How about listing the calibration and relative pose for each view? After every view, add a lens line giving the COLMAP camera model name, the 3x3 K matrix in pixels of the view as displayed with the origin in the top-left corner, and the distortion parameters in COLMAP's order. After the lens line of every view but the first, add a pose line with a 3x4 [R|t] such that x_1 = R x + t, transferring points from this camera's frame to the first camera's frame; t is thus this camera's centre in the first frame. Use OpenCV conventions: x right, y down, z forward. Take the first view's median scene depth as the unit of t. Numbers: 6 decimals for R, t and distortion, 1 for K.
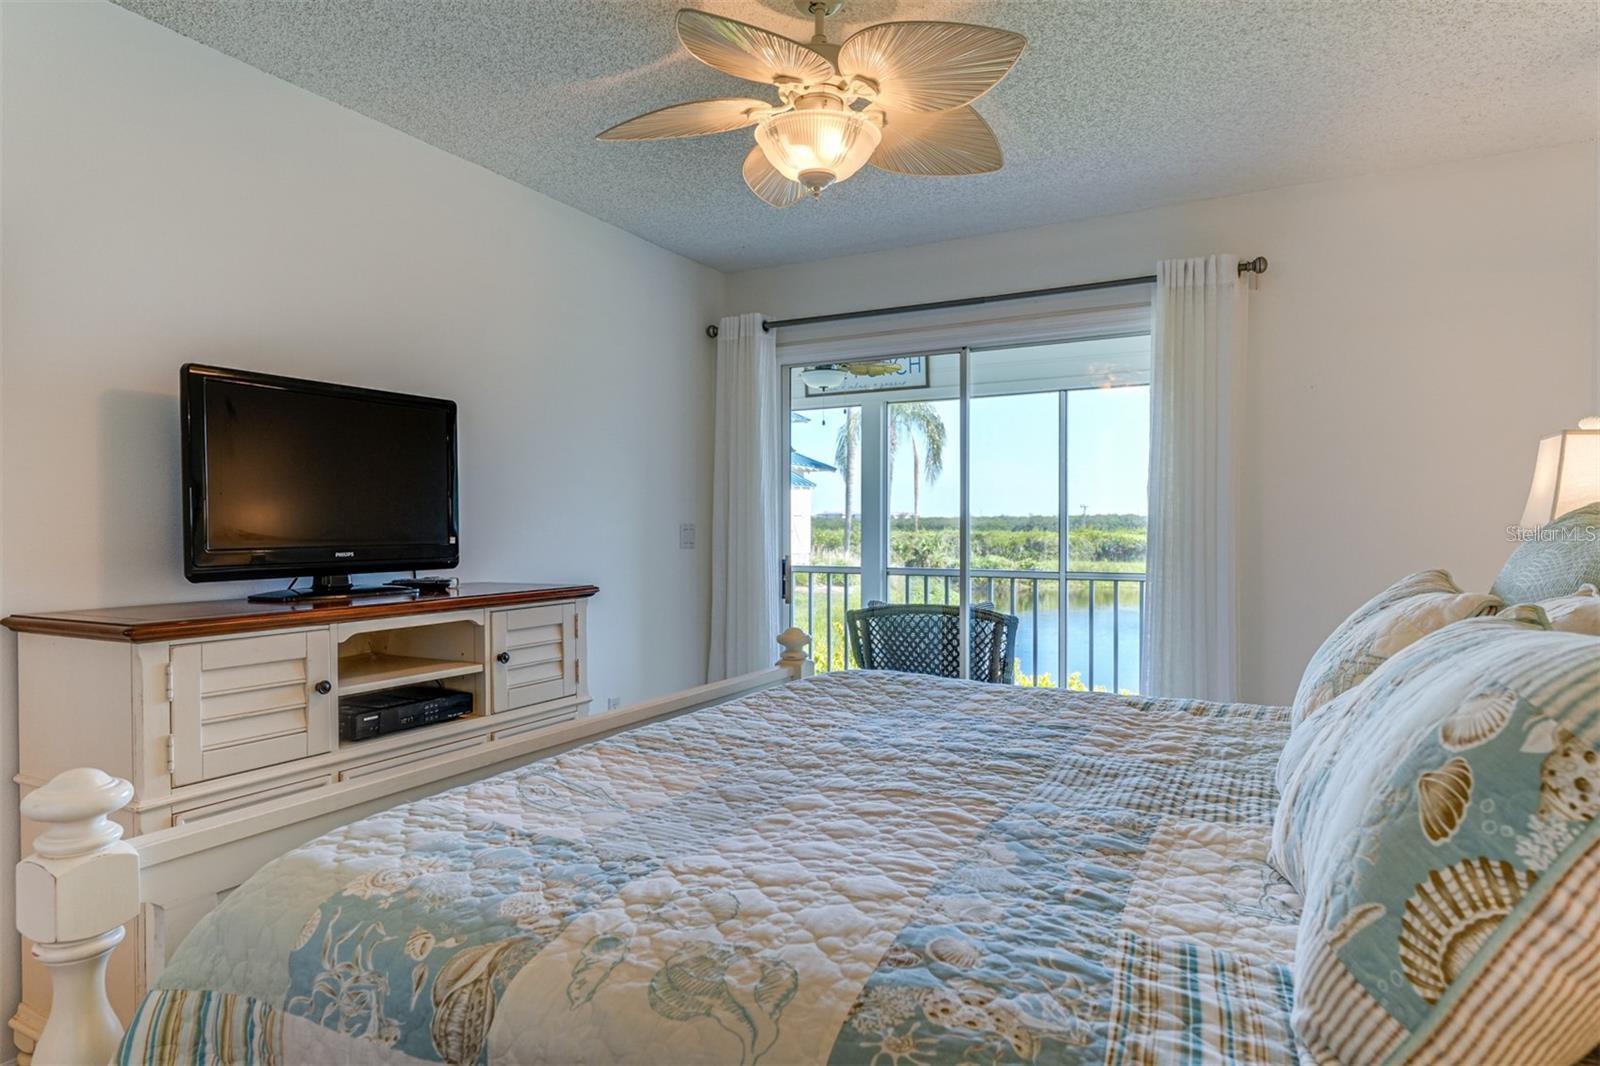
lens RADIAL K [[926.6, 0, 790.5], [0, 926.6, 535.1], [0, 0, 1]] dist [0.005080, -0.000022]
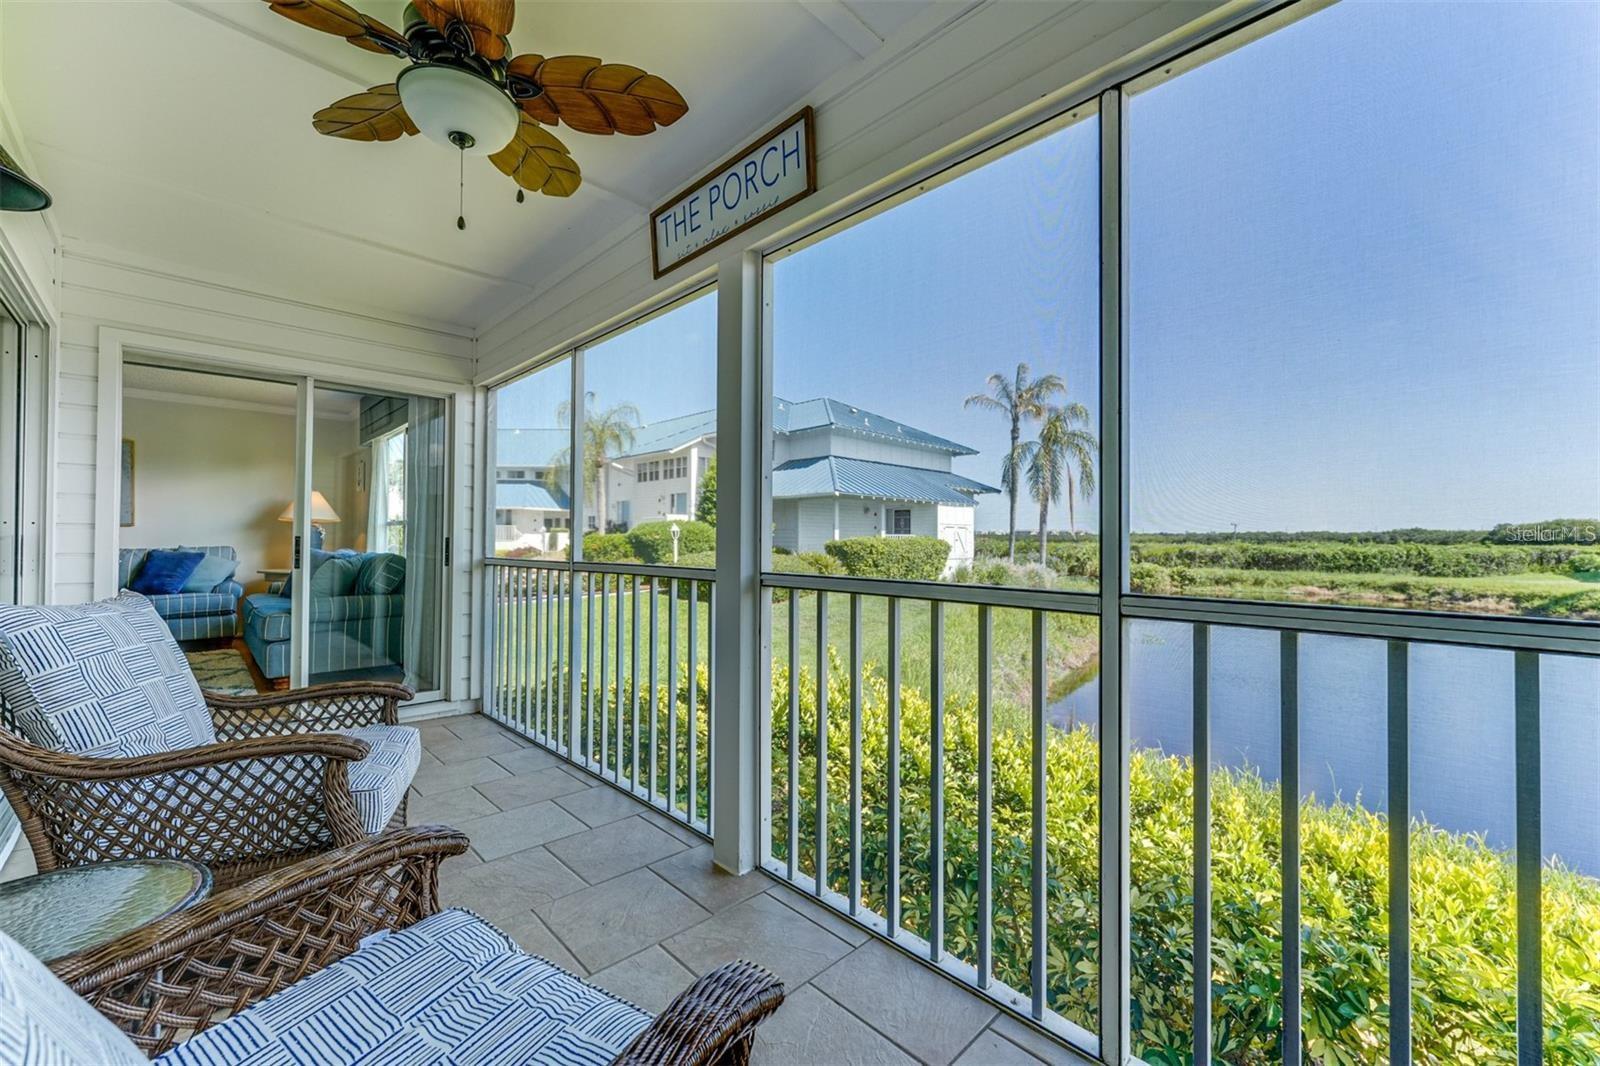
lens RADIAL K [[635.2, 0, 799.7], [0, 635.2, 535.5], [0, 0, 1]] dist [0.003100, 0.000271]
pose [[0.957214, 0.001280, -0.289377, 0.220086], [-0.006287, 0.999846, -0.016373, 0.020559], [0.289311, 0.017492, 0.957075, 0.650404]]
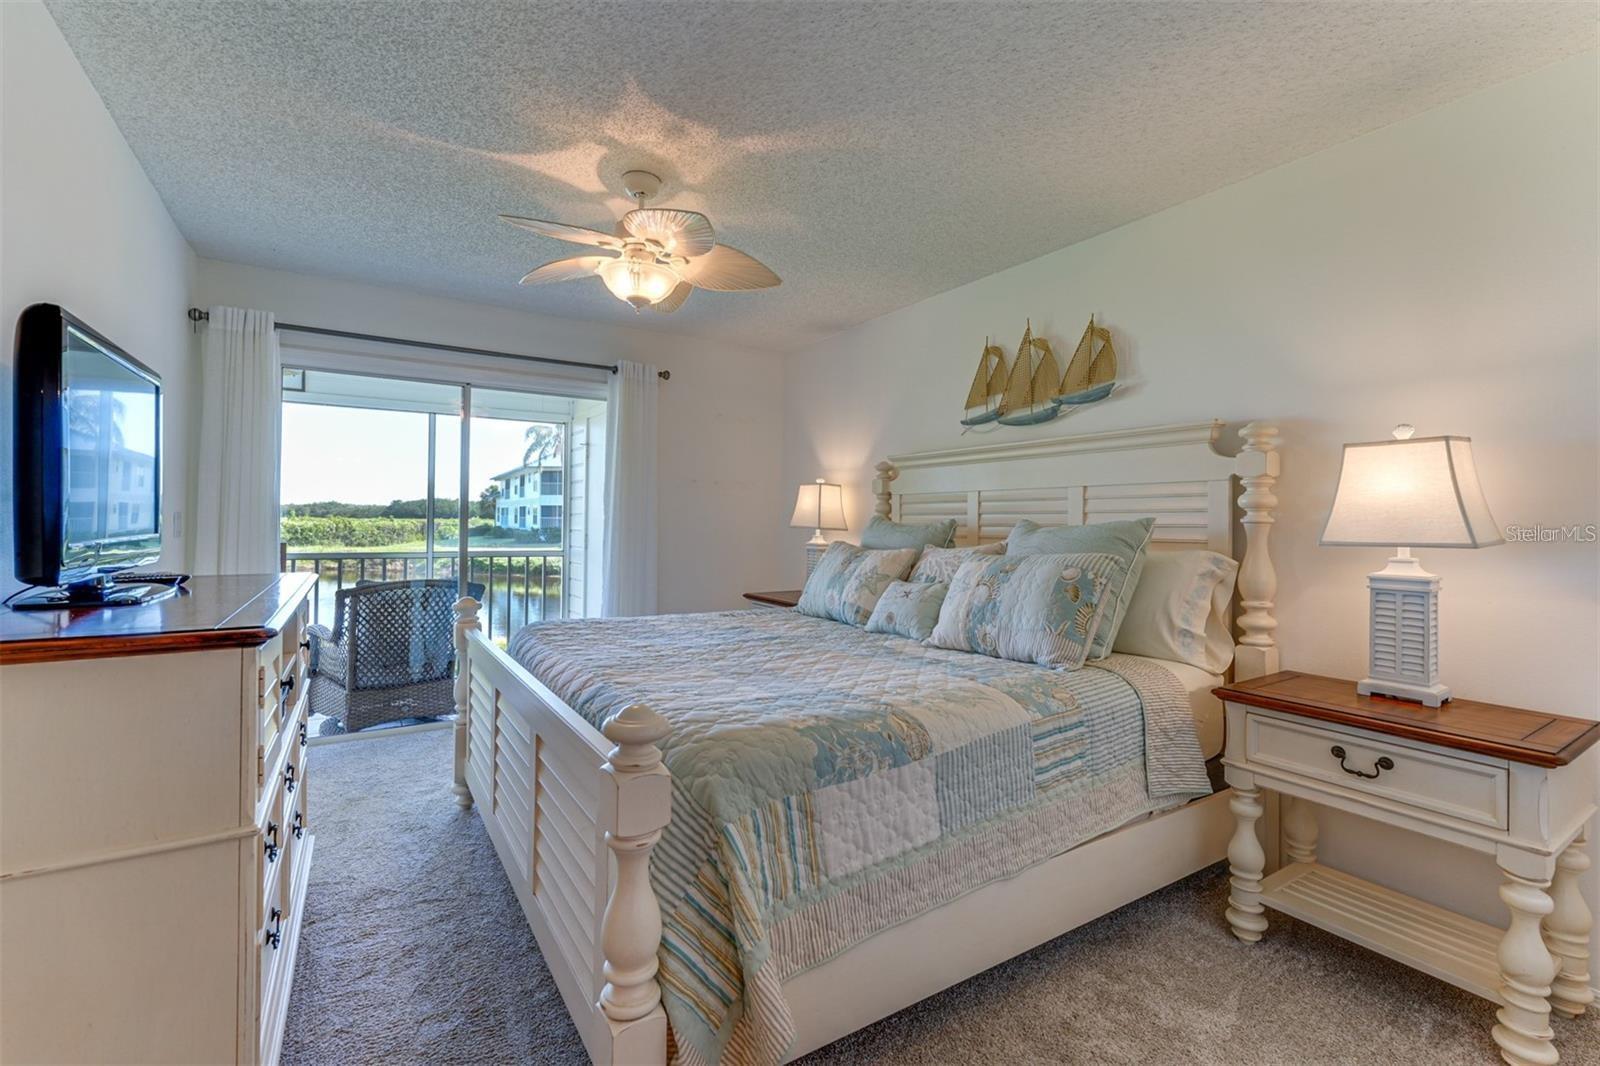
lens RADIAL K [[699.1, 0, 804.7], [0, 699.1, 516.2], [0, 0, 1]] dist [-0.001471, -0.000234]
pose [[0.477855, 0.012274, 0.878353, -0.277513], [-0.005154, 0.999924, -0.011169, -0.001844], [-0.878424, 0.000810, 0.477882, 0.057899]]
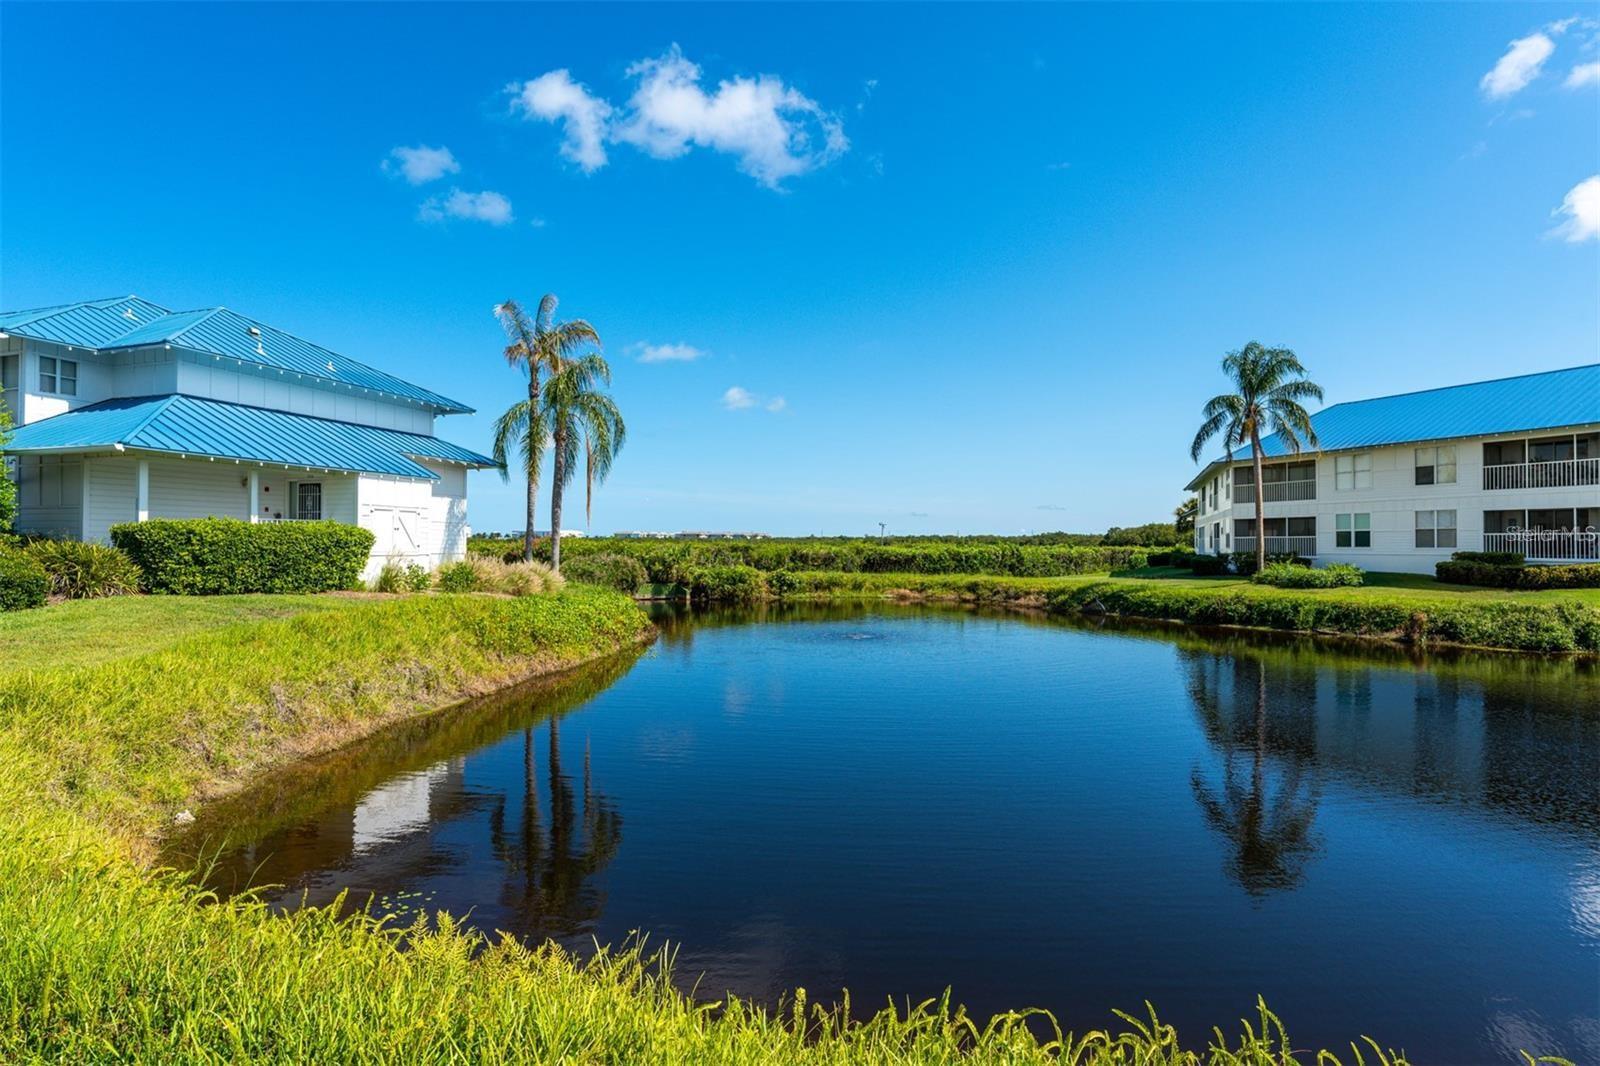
lens RADIAL K [[852.9, 0, 799.5], [0, 852.9, 542.8], [0, 0, 1]] dist [0.007140, 0.000778]
pose [[0.986064, 0.004329, 0.166309, 1.129199], [-0.002052, 0.999902, -0.013858, 0.087763], [-0.166353, 0.013324, 0.985976, 0.751968]]
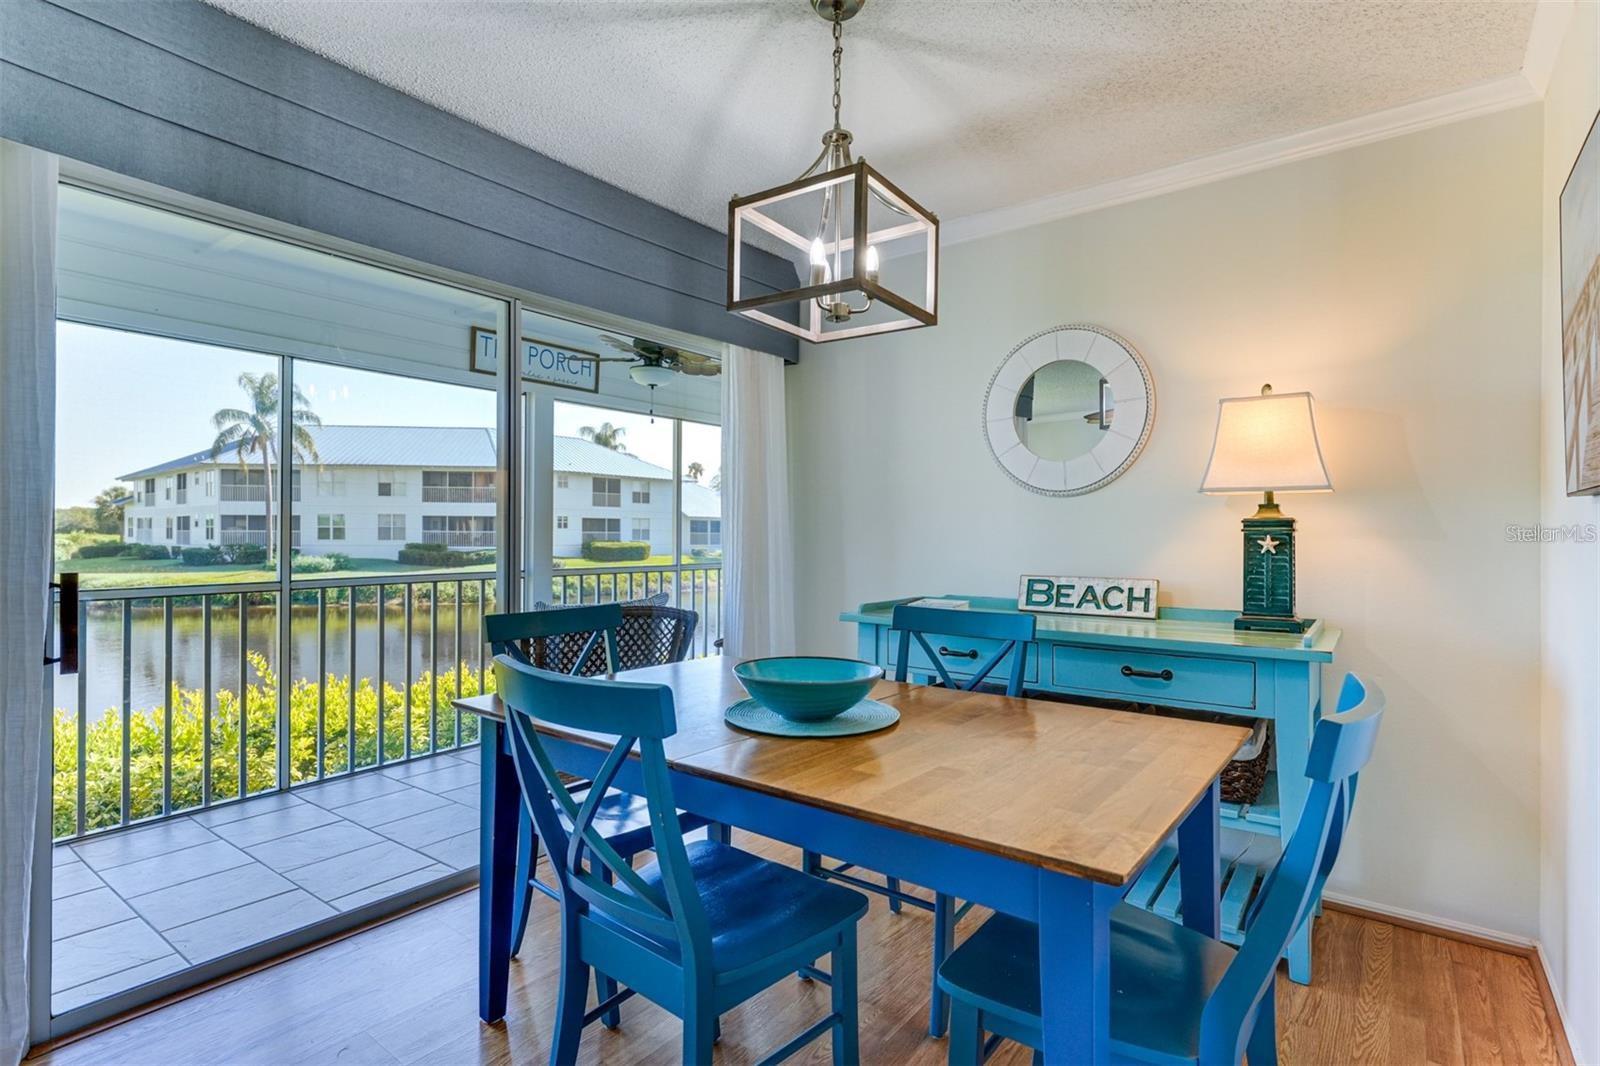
lens RADIAL K [[779.5, 0, 798.8], [0, 779.5, 531.3], [0, 0, 1]] dist [-0.001886, -0.000216]
pose [[0.154589, 0.004702, 0.987968, -0.581144], [0.004516, 0.999975, -0.005466, 0.004119], [-0.987968, 0.005307, 0.154564, 0.657318]]
